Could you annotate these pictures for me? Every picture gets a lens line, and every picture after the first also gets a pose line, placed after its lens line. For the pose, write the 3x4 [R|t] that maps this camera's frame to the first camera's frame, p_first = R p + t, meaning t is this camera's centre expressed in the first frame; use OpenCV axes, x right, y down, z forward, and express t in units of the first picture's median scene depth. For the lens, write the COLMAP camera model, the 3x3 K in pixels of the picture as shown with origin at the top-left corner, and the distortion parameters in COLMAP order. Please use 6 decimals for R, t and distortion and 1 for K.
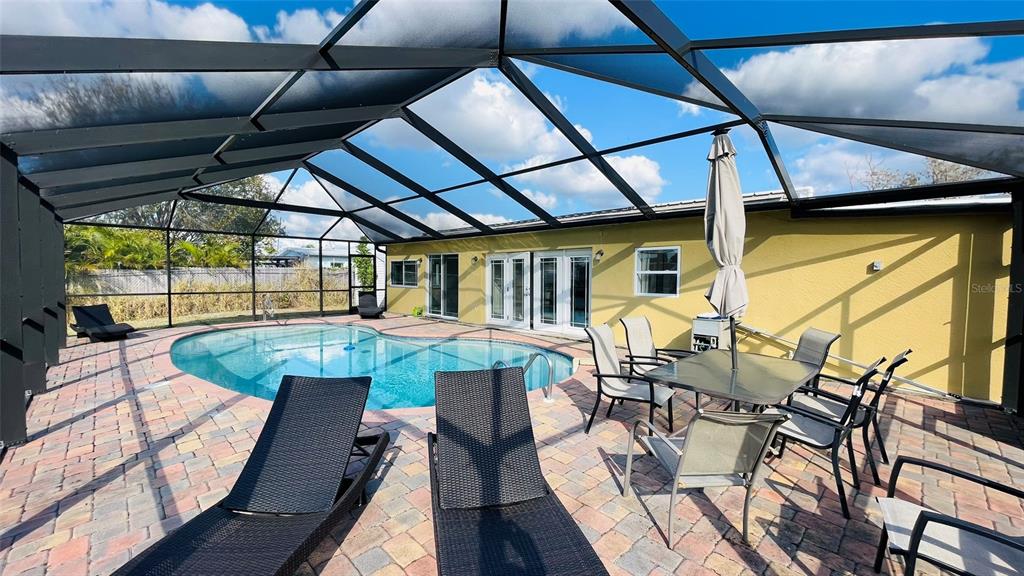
lens RADIAL K [[422.4, 0, 512.0], [0, 422.4, 288.0], [0, 0, 1]] dist [-0.020080, -0.000050]
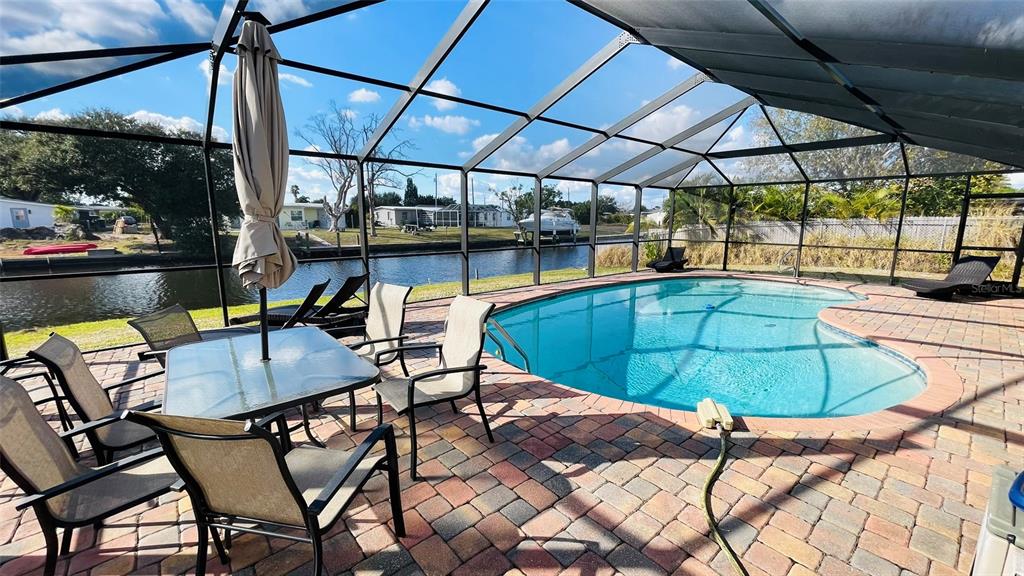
lens RADIAL K [[415.0, 0, 512.0], [0, 415.0, 288.0], [0, 0, 1]] dist [0.000108, 0.000165]
pose [[-0.056494, 0.155061, -0.986288, 0.274541], [-0.038406, 0.986797, 0.157341, -0.014709], [0.997664, 0.046768, -0.049793, 0.335163]]
